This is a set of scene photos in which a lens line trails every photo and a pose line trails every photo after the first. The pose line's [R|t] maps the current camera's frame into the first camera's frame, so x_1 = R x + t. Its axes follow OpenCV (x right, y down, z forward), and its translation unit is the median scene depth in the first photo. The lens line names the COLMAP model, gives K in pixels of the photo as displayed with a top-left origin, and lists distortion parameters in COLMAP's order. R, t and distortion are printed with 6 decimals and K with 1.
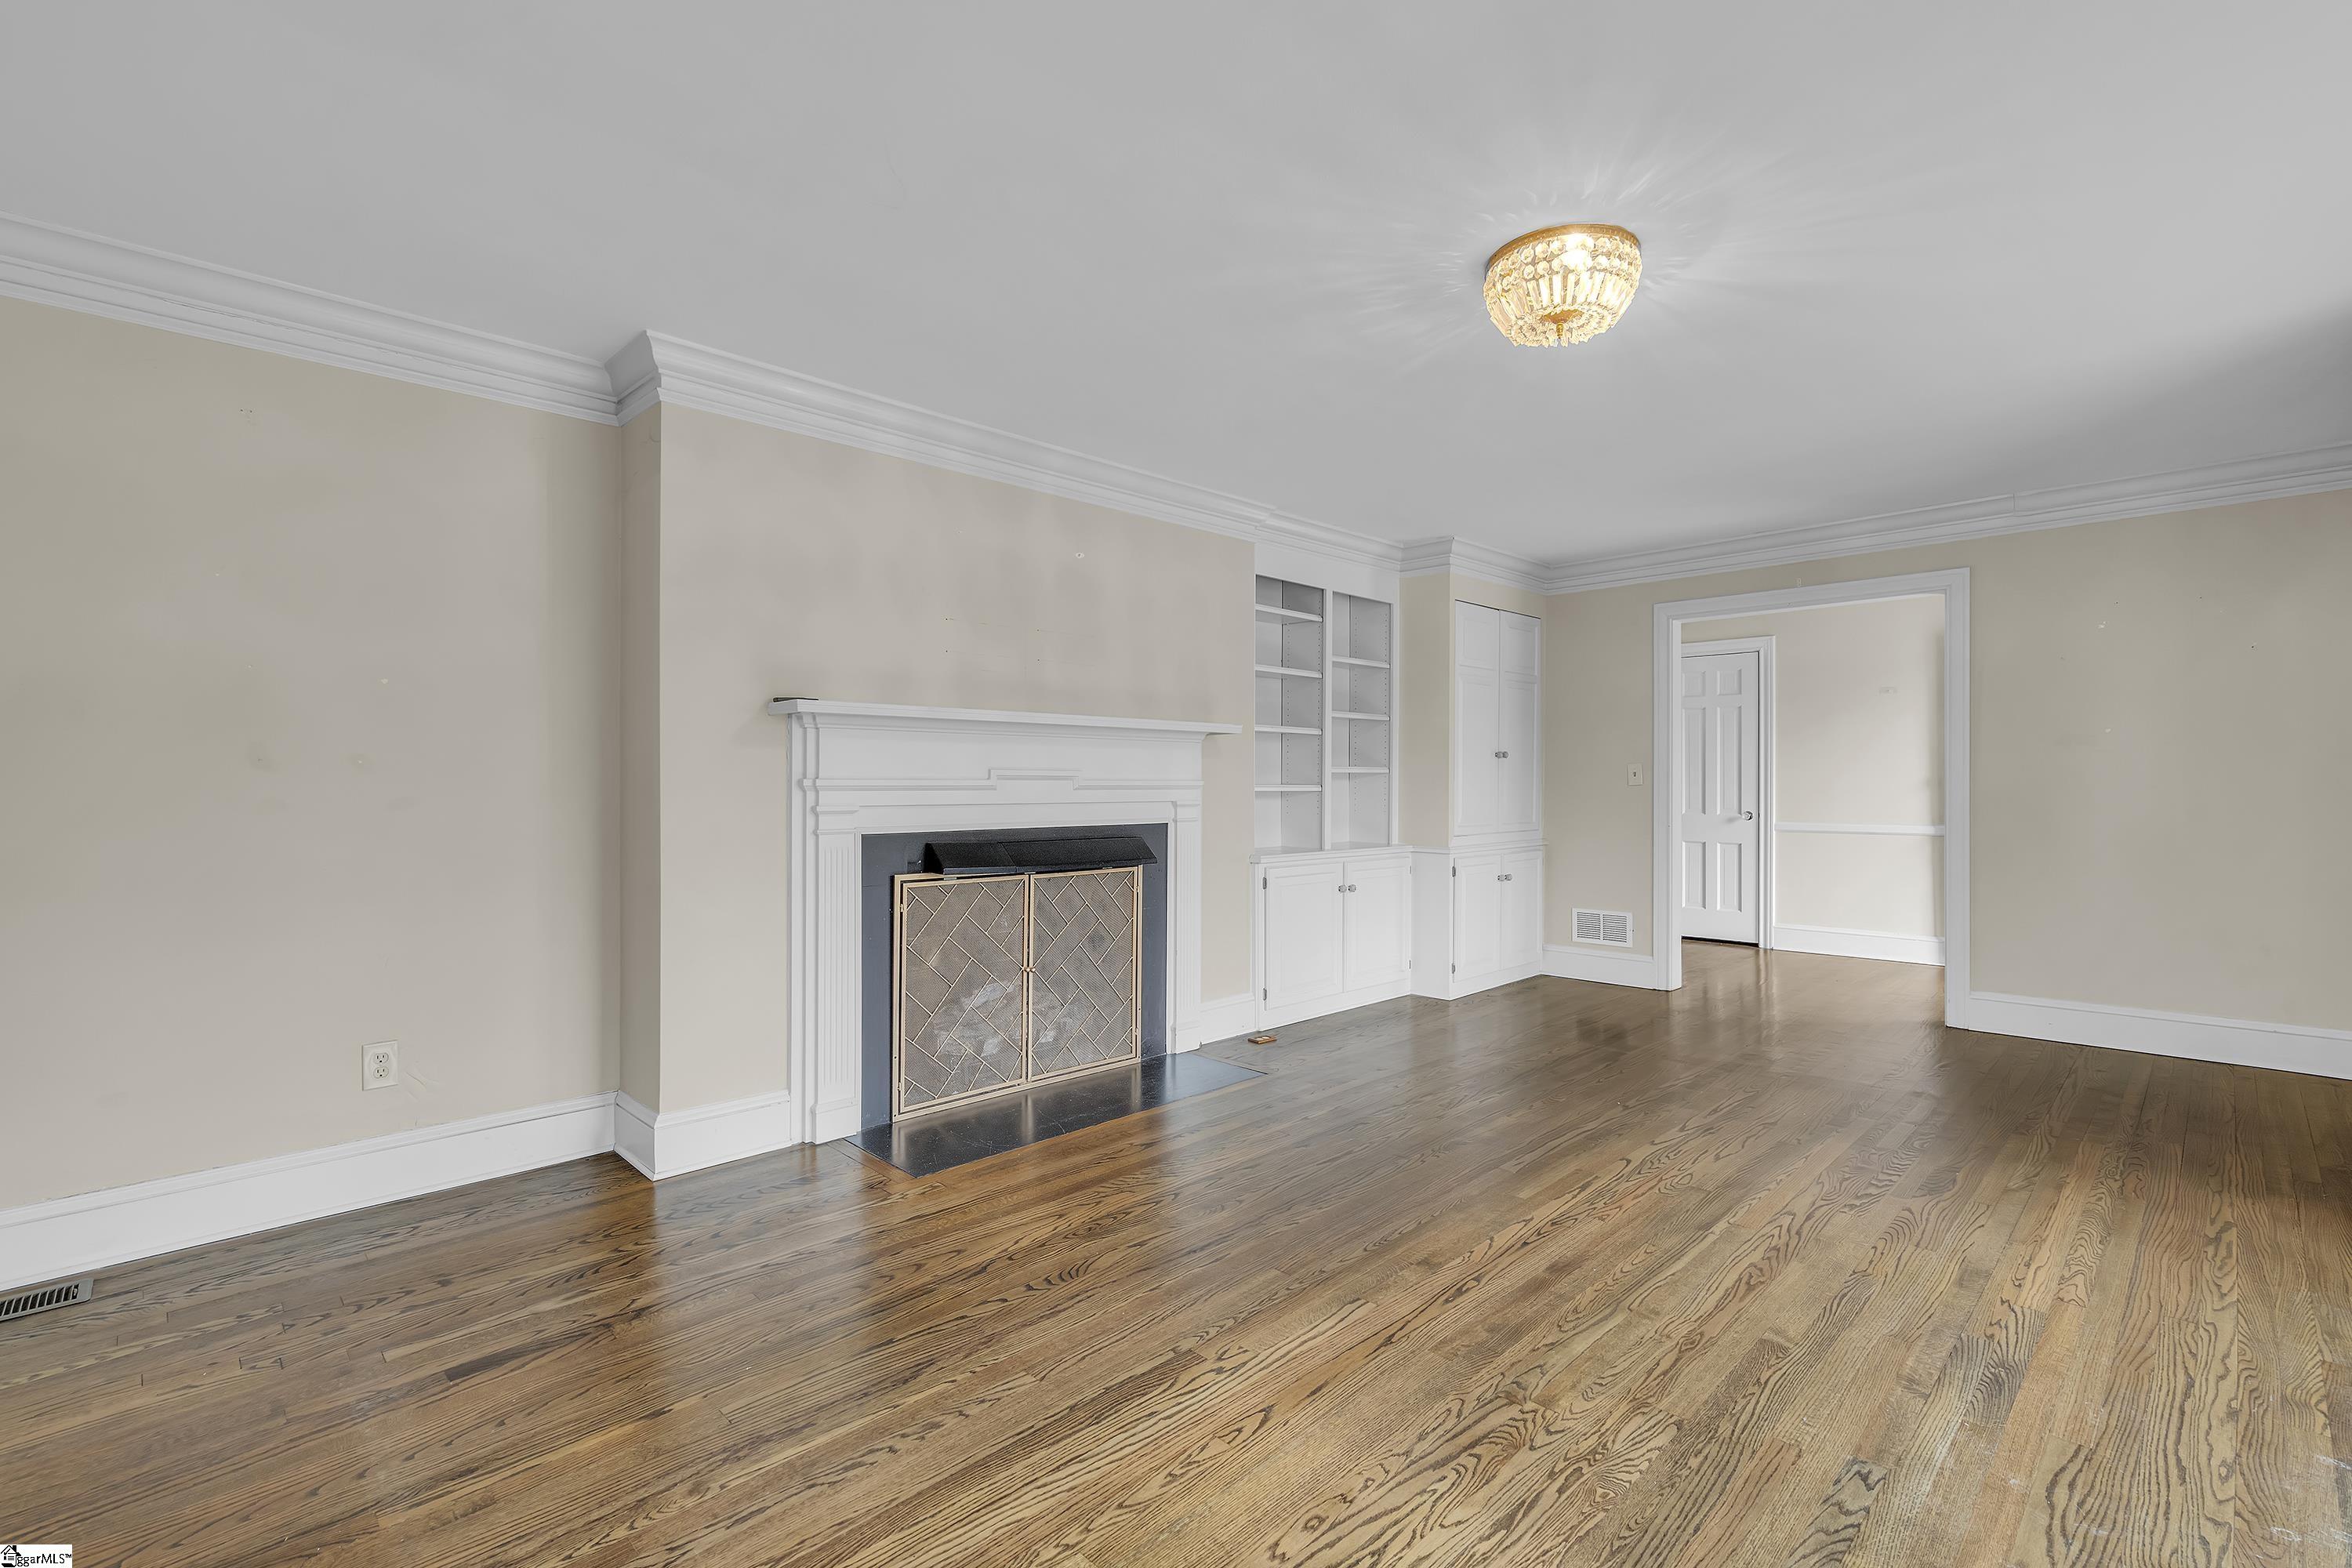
lens RADIAL K [[1075.5, 0, 1166.0], [0, 1075.5, 781.2], [0, 0, 1]] dist [0.001859, 0.000035]
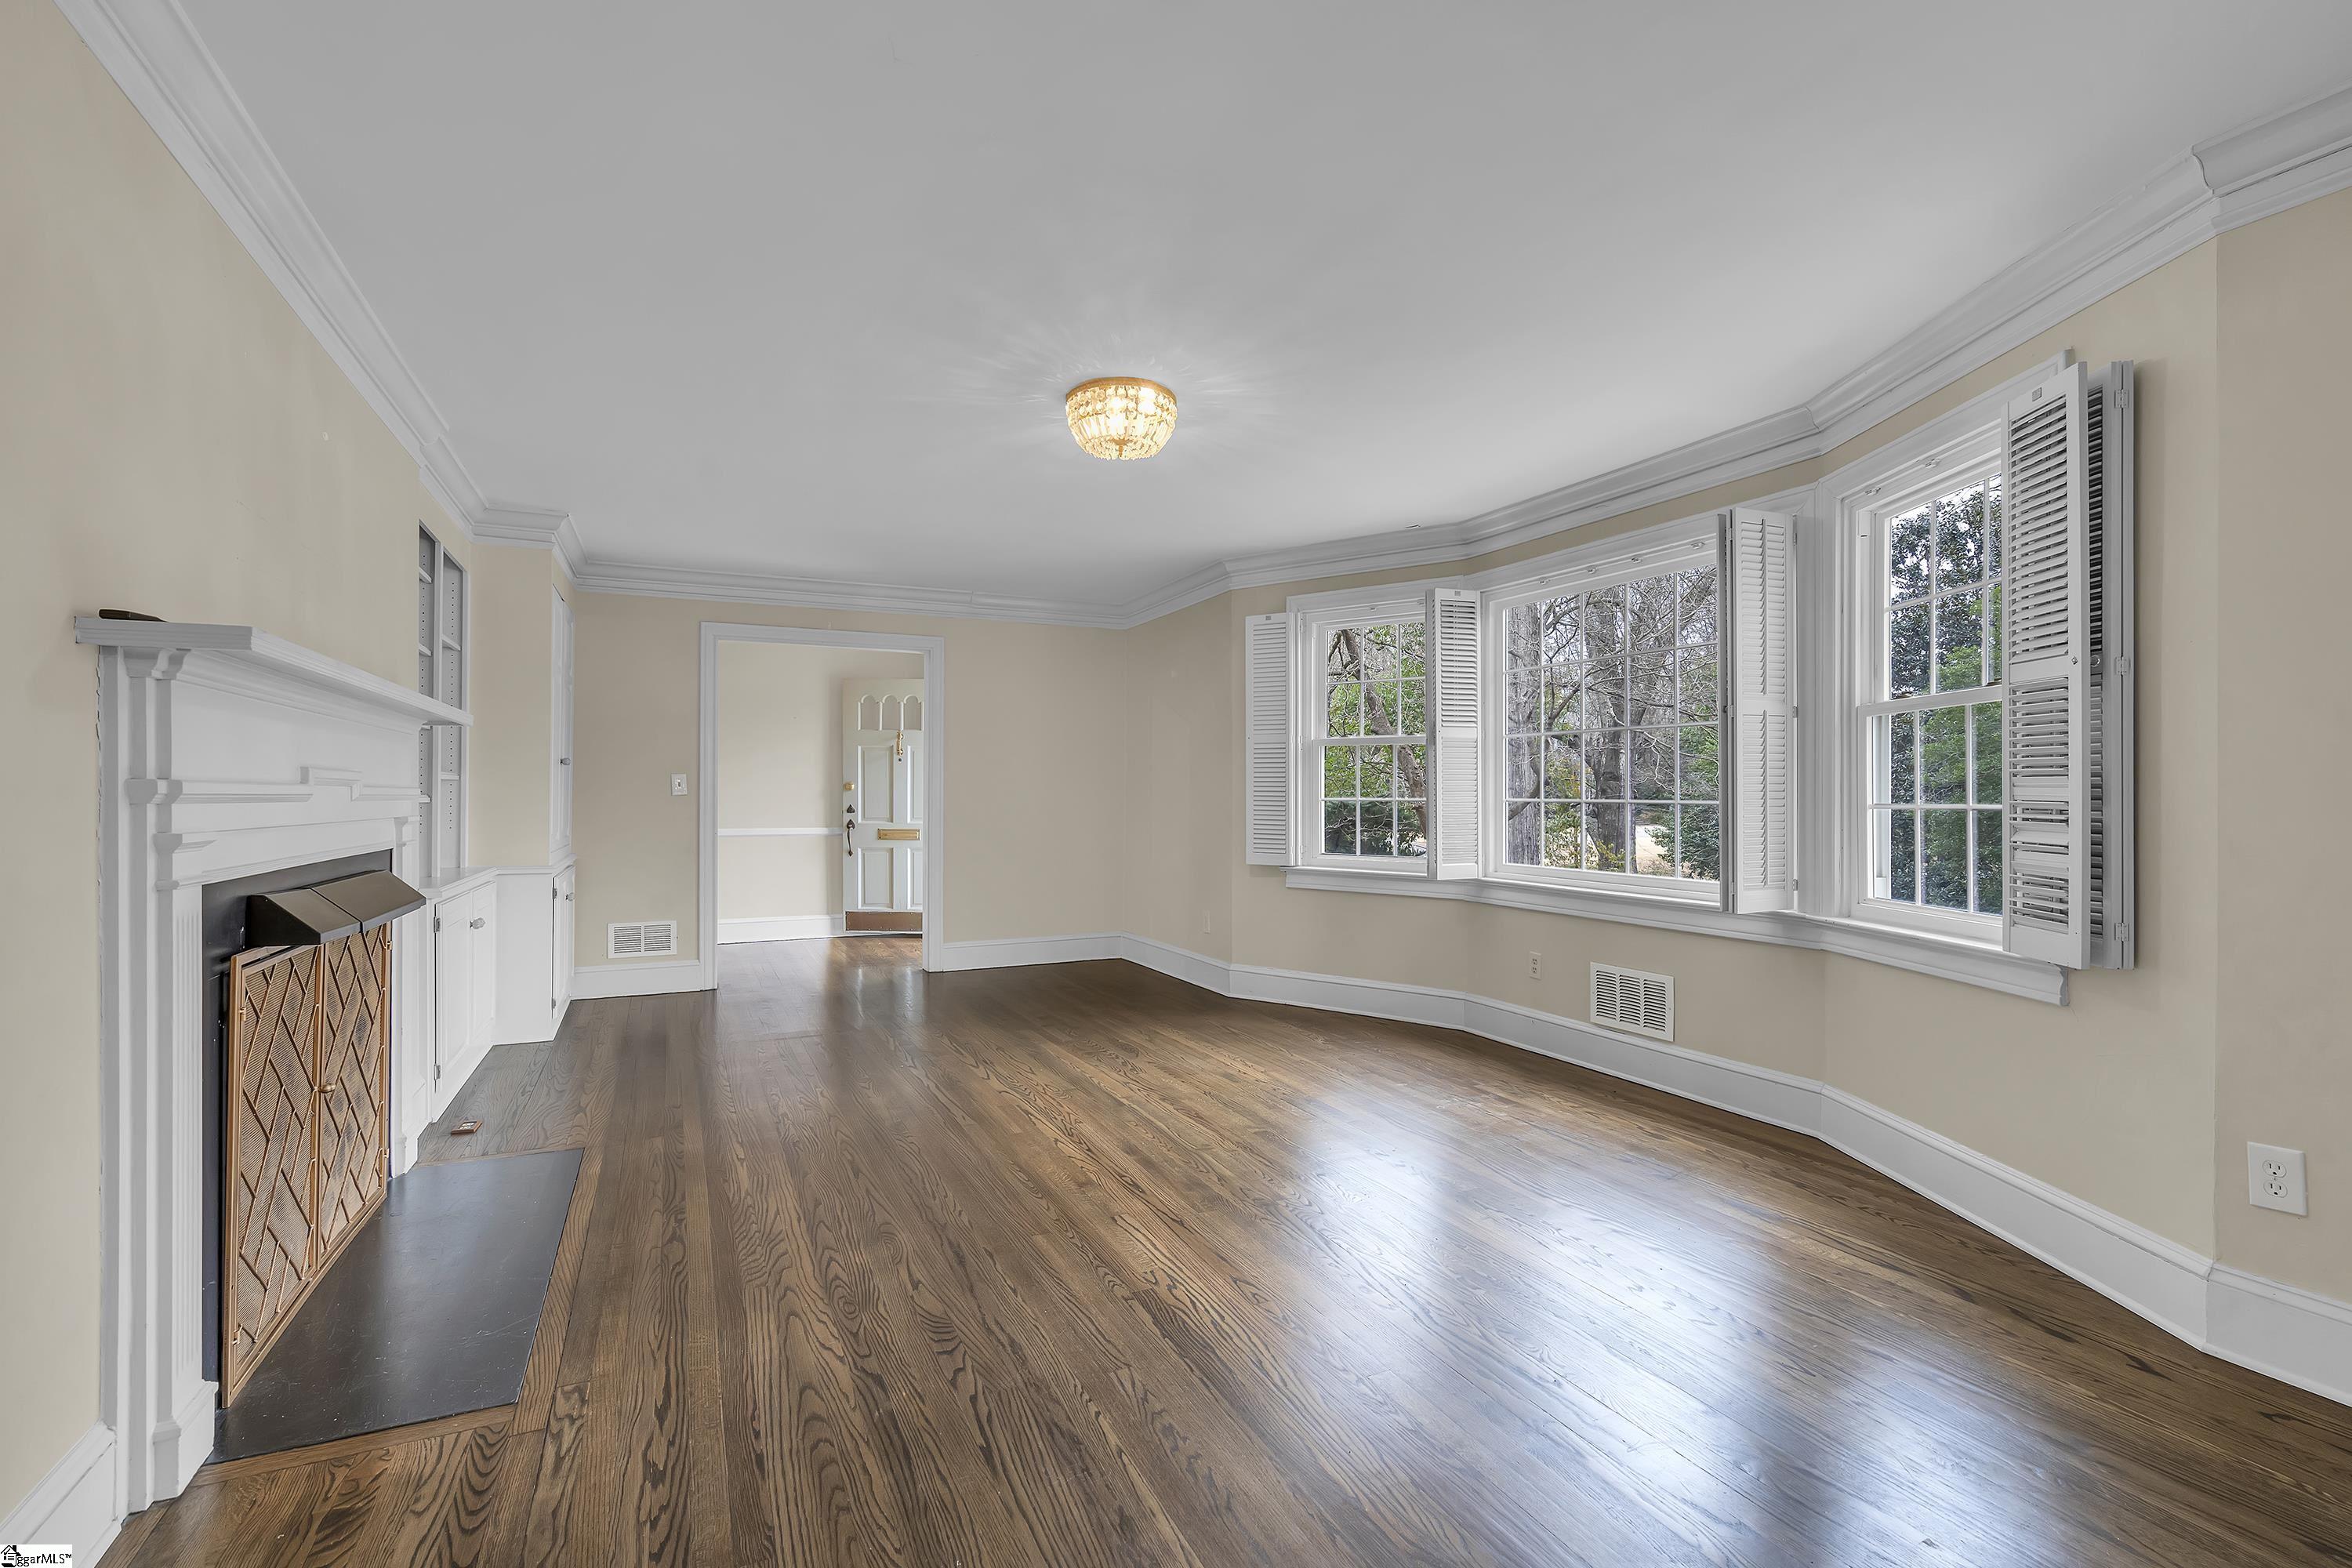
lens RADIAL K [[1075.5, 0, 1180.1], [0, 1075.5, 800.4], [0, 0, 1]] dist [0.001859, 0.000035]
pose [[0.305954, -0.003539, 0.952040, -0.836672], [-0.003327, 0.999983, 0.004787, 0.004281], [-0.952041, -0.004632, 0.305937, 0.491558]]
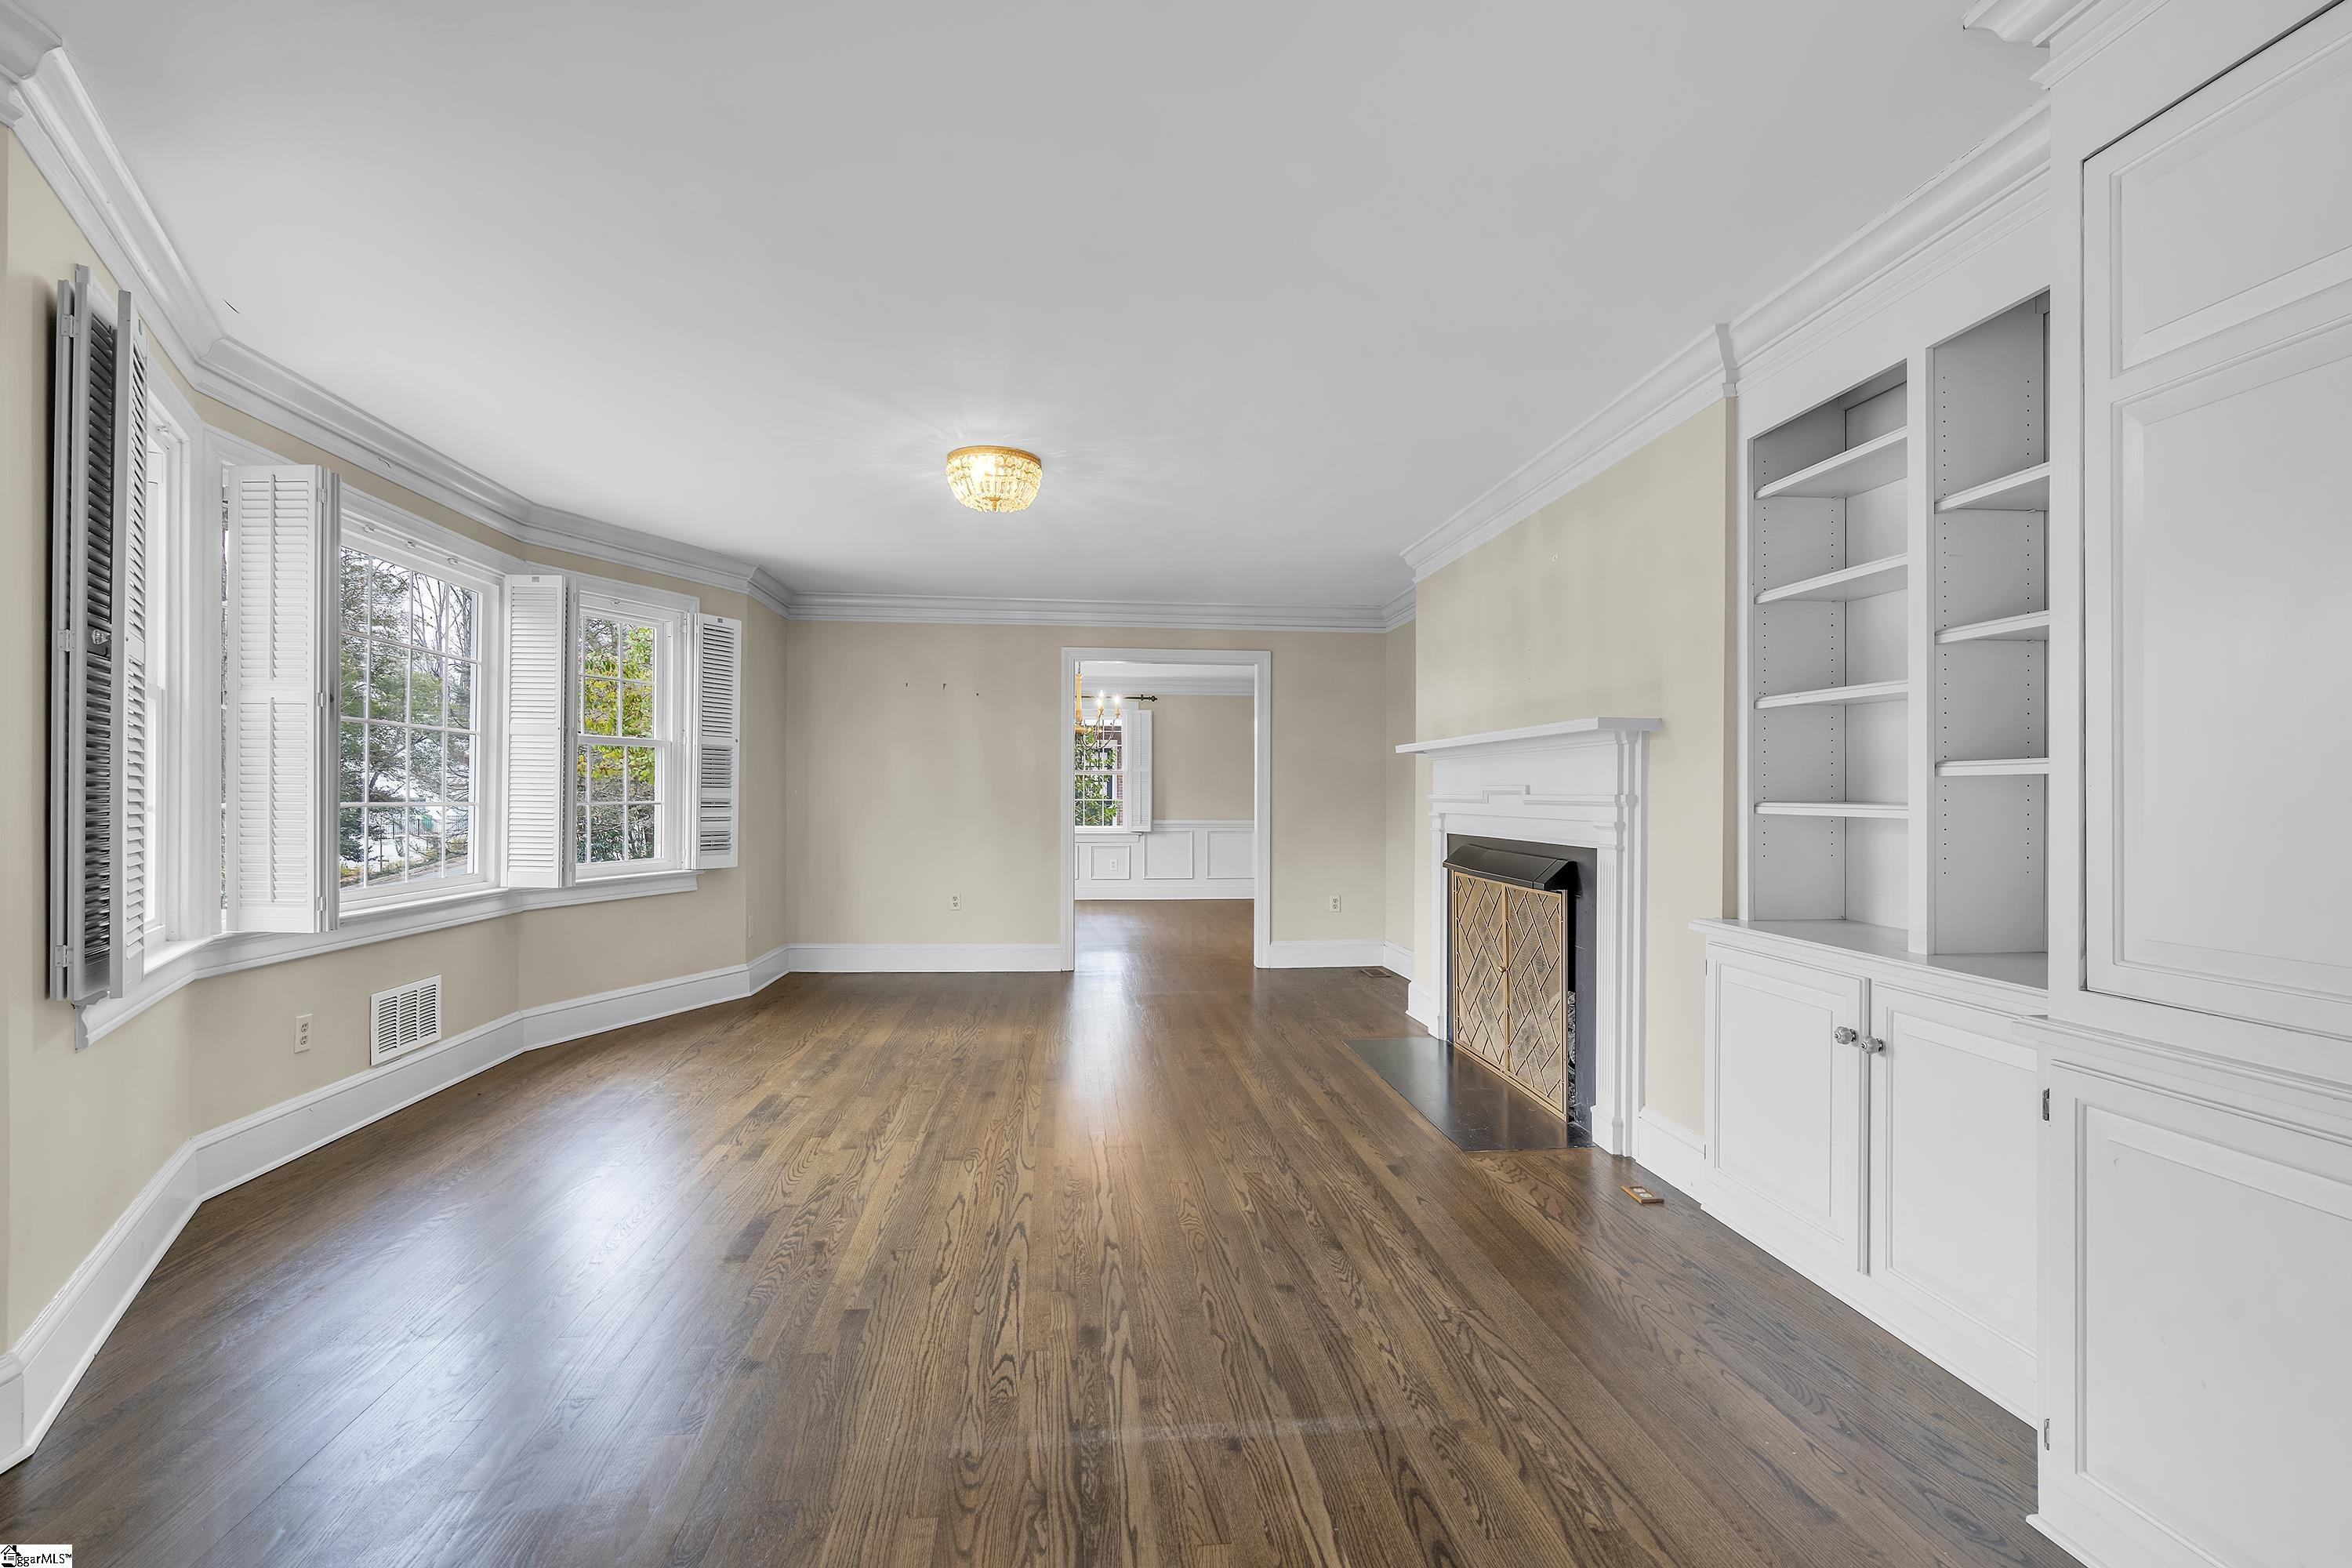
lens RADIAL K [[983.4, 0, 1154.5], [0, 983.4, 789.6], [0, 0, 1]] dist [-0.000885, -0.000031]
pose [[-0.627007, -0.005961, -0.778991, 1.273611], [-0.000229, 0.999972, -0.007468, 0.000898], [0.779014, -0.004504, -0.626991, 1.978478]]
